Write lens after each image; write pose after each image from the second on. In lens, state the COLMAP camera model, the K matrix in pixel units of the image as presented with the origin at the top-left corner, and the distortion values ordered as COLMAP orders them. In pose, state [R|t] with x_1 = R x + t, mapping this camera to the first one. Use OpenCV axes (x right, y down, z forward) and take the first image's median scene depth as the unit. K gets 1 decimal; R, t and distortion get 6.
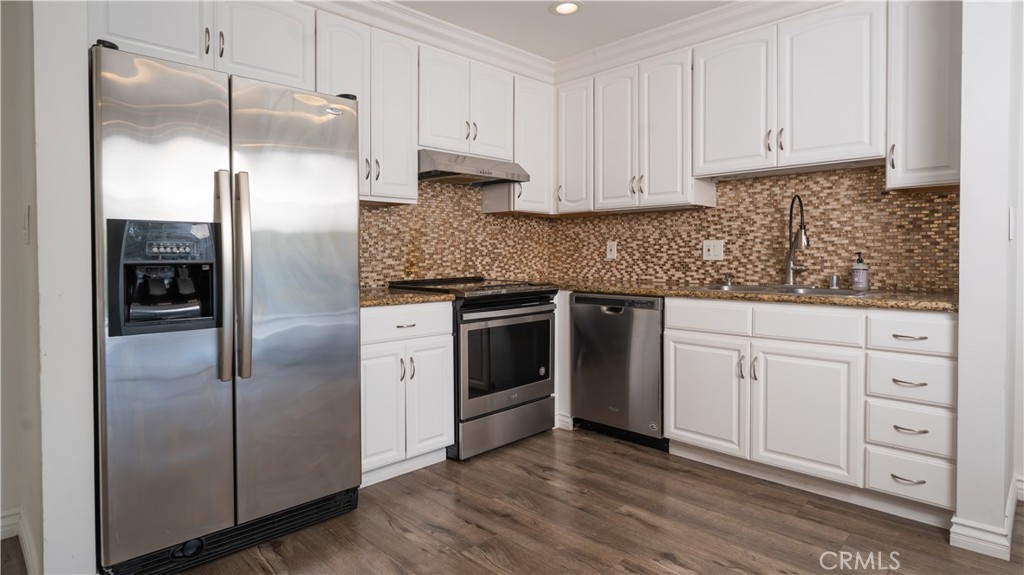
lens RADIAL K [[558.1, 0, 511.6], [0, 558.1, 266.9], [0, 0, 1]] dist [0.000565, 0.000119]
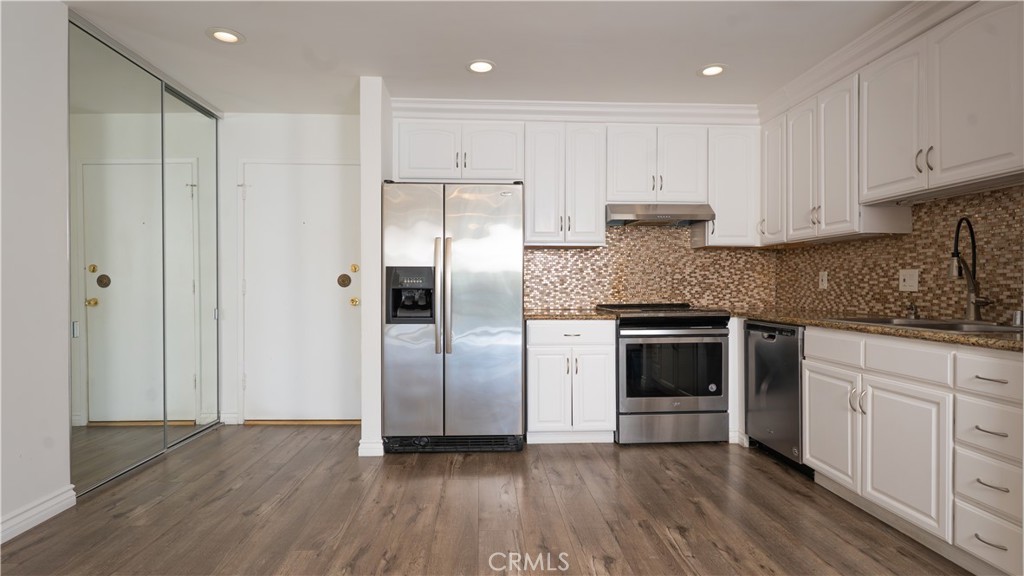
lens RADIAL K [[542.9, 0, 512.0], [0, 542.9, 288.0], [0, 0, 1]] dist [-0.003040, -0.000371]
pose [[0.747993, 0.007220, -0.663667, 0.470427], [-0.017022, 0.999821, -0.008308, 0.000897], [0.663488, 0.017512, 0.747982, -0.093017]]
